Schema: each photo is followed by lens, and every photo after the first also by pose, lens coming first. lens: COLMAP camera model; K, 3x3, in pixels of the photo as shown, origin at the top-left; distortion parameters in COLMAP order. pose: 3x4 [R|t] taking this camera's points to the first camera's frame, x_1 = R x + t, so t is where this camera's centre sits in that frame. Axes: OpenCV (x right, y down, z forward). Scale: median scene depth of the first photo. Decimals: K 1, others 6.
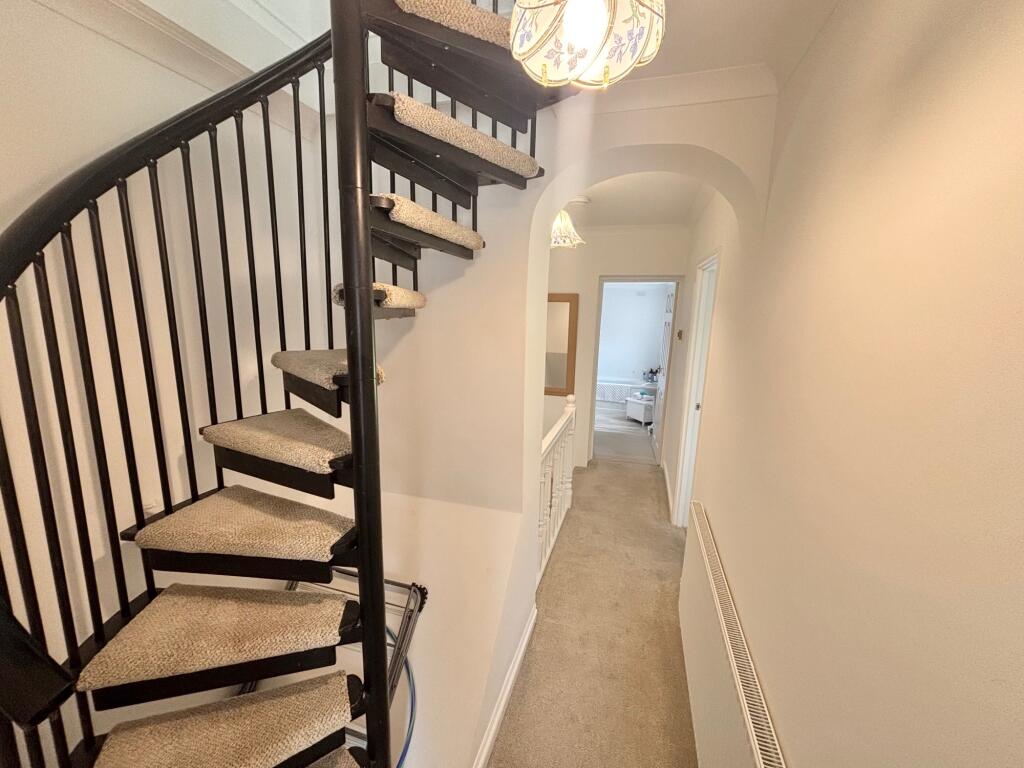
lens RADIAL K [[410.2, 0, 511.9], [0, 410.2, 385.3], [0, 0, 1]] dist [-0.004382, 0.000583]
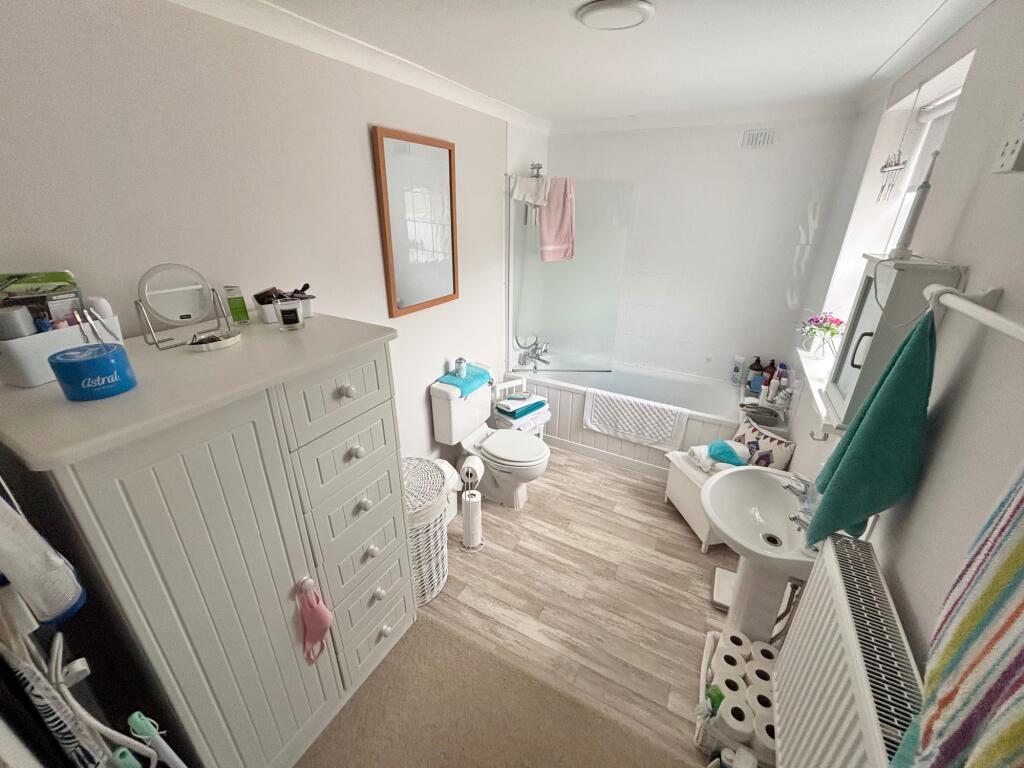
lens RADIAL K [[410.2, 0, 507.1], [0, 410.2, 380.2], [0, 0, 1]] dist [-0.004382, 0.000583]
pose [[0.980140, 0.064784, -0.187427, 0.191160], [-0.021637, 0.974427, 0.223661, -0.102575], [0.197123, -0.215164, 0.956476, 0.605663]]
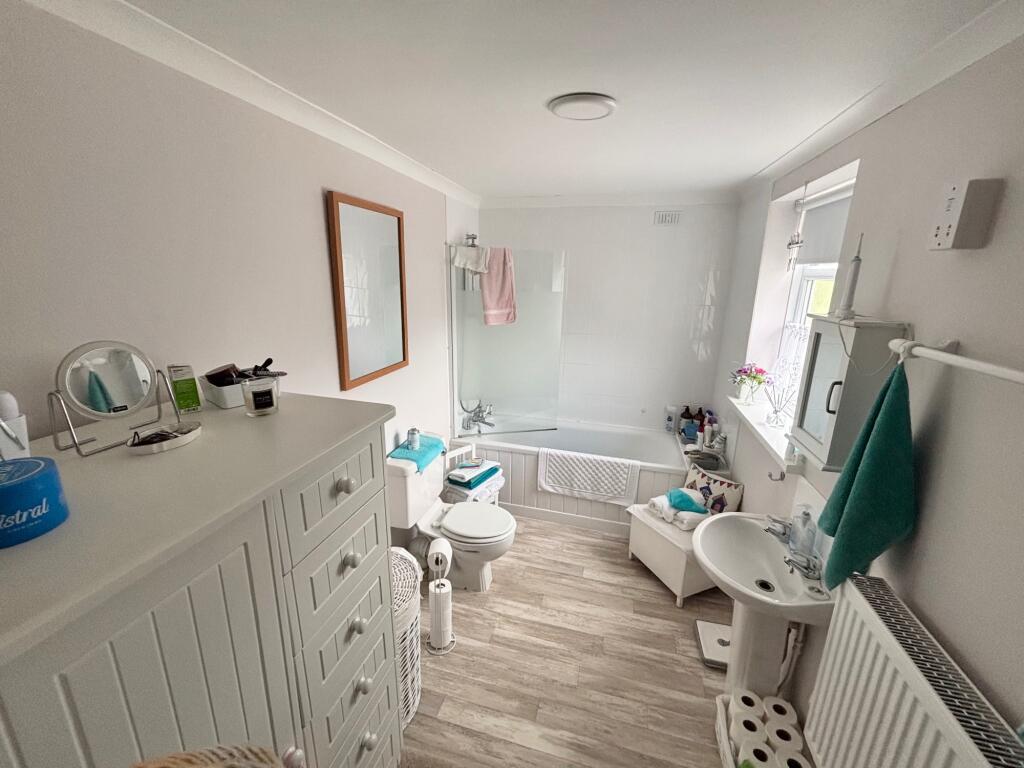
lens RADIAL K [[410.2, 0, 508.3], [0, 410.2, 380.3], [0, 0, 1]] dist [-0.004382, 0.000583]
pose [[0.999426, -0.014794, 0.030475, 0.152999], [0.012354, 0.996818, 0.078743, -0.104386], [-0.031543, -0.078322, 0.996429, 0.614456]]
